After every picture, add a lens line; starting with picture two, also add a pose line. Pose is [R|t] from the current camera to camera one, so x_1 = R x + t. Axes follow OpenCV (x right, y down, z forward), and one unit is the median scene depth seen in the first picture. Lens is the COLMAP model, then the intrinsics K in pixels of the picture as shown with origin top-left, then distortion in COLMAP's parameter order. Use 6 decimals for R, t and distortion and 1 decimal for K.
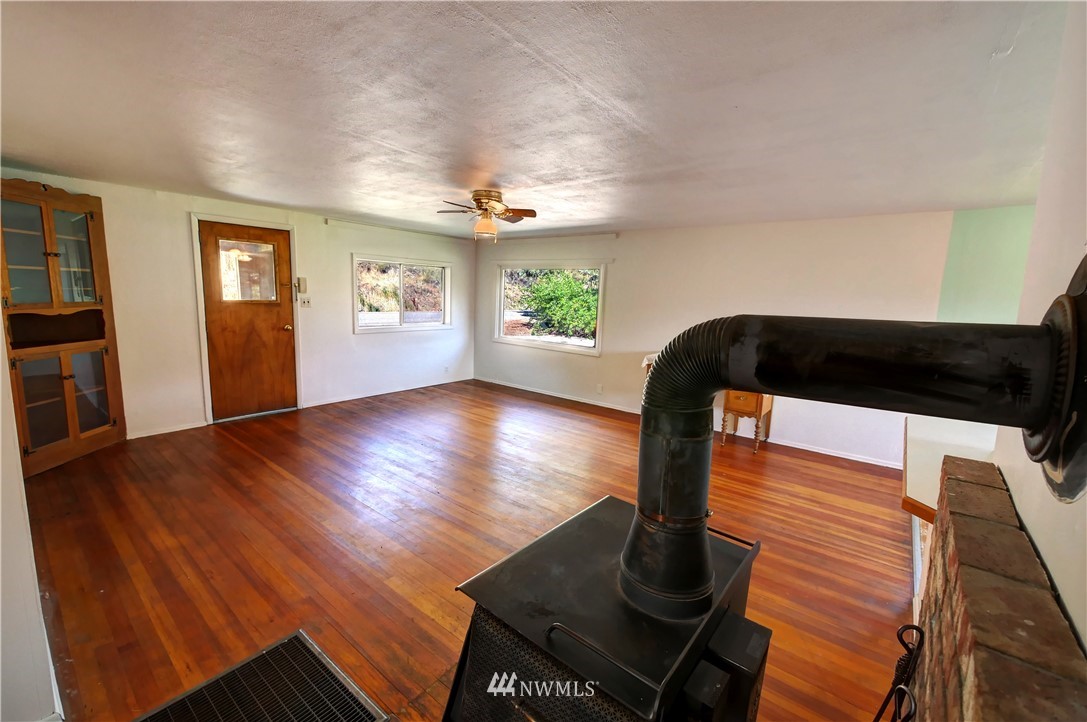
lens RADIAL K [[450.2, 0, 547.2], [0, 450.2, 359.6], [0, 0, 1]] dist [-0.009299, 0.000447]
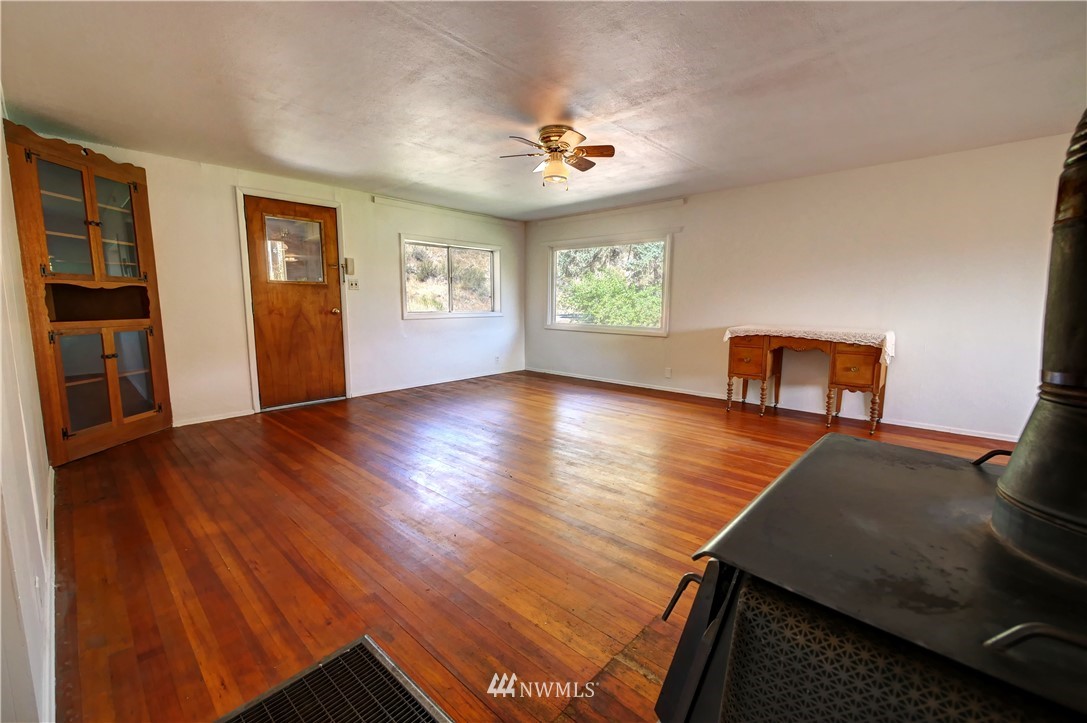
lens RADIAL K [[450.2, 0, 548.2], [0, 450.2, 357.1], [0, 0, 1]] dist [-0.009299, 0.000447]
pose [[0.996855, -0.026373, -0.074735, -0.080937], [0.024582, 0.999391, -0.024777, 0.073687], [0.075343, 0.022862, 0.996896, 0.119139]]
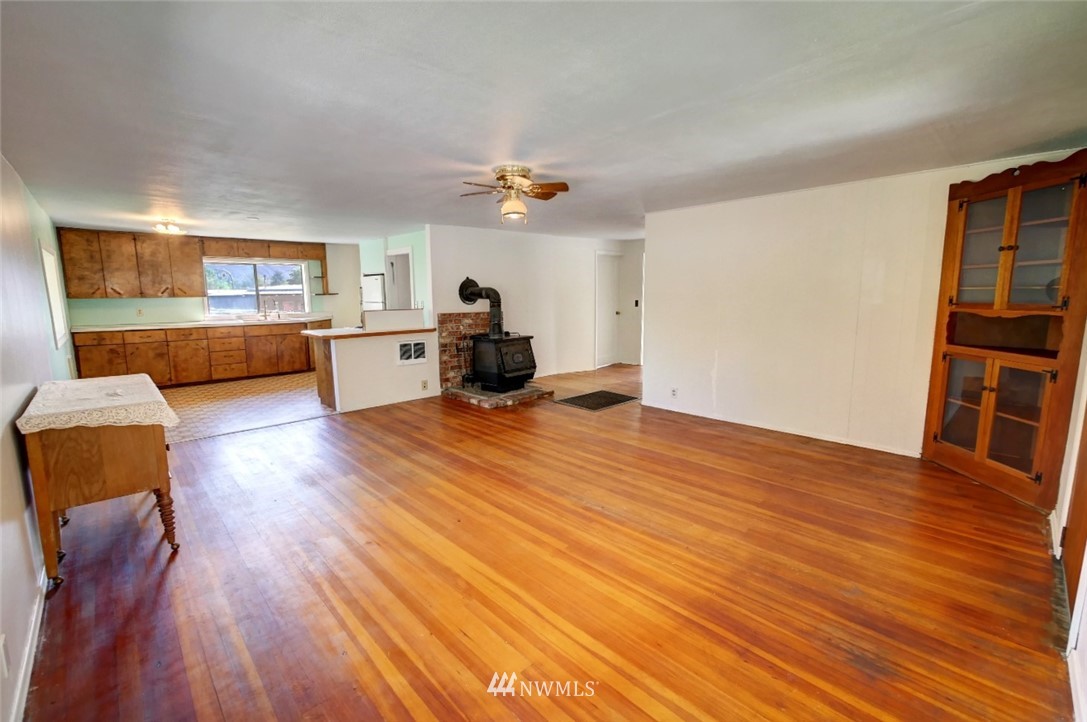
lens RADIAL K [[460.3, 0, 544.2], [0, 460.3, 356.5], [0, 0, 1]] dist [-0.006703, -0.000355]
pose [[-0.990439, -0.045096, 0.130369, -0.278810], [-0.006851, 0.959970, 0.280017, -0.226440], [-0.137778, 0.276447, -0.951102, 1.664076]]
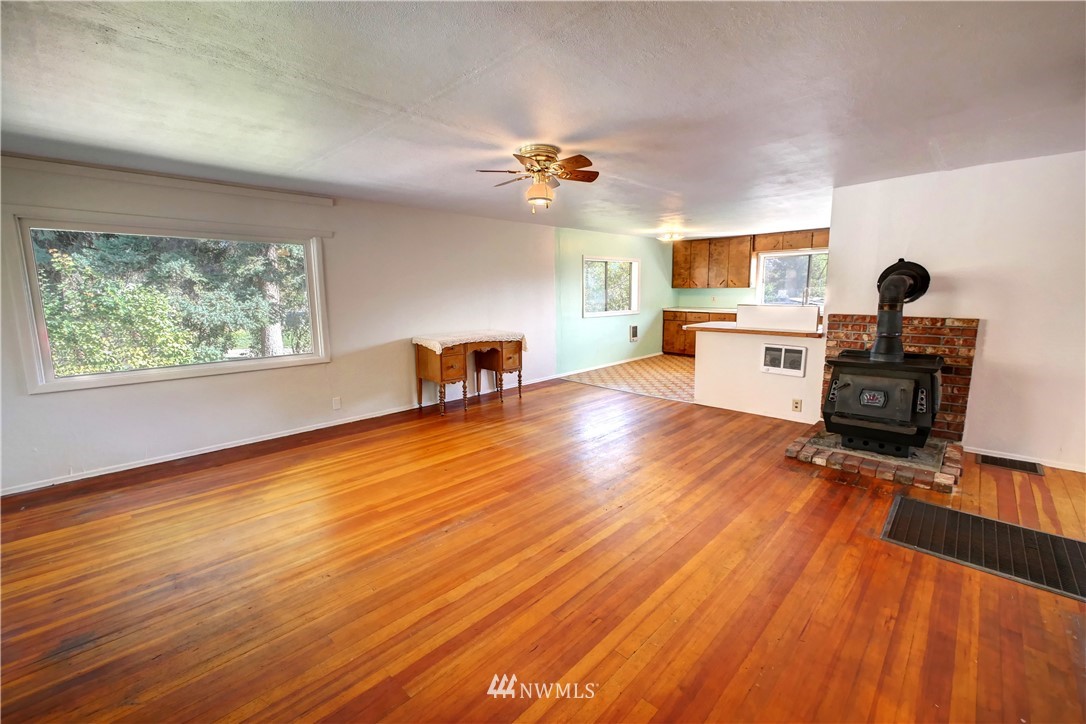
lens RADIAL K [[446.9, 0, 542.4], [0, 446.9, 359.1], [0, 0, 1]] dist [-0.006689, 0.000031]
pose [[0.101228, -0.189964, 0.976559, -0.830687], [0.156317, 0.972445, 0.172960, -0.121574], [-0.982506, 0.135144, 0.128133, 0.796253]]
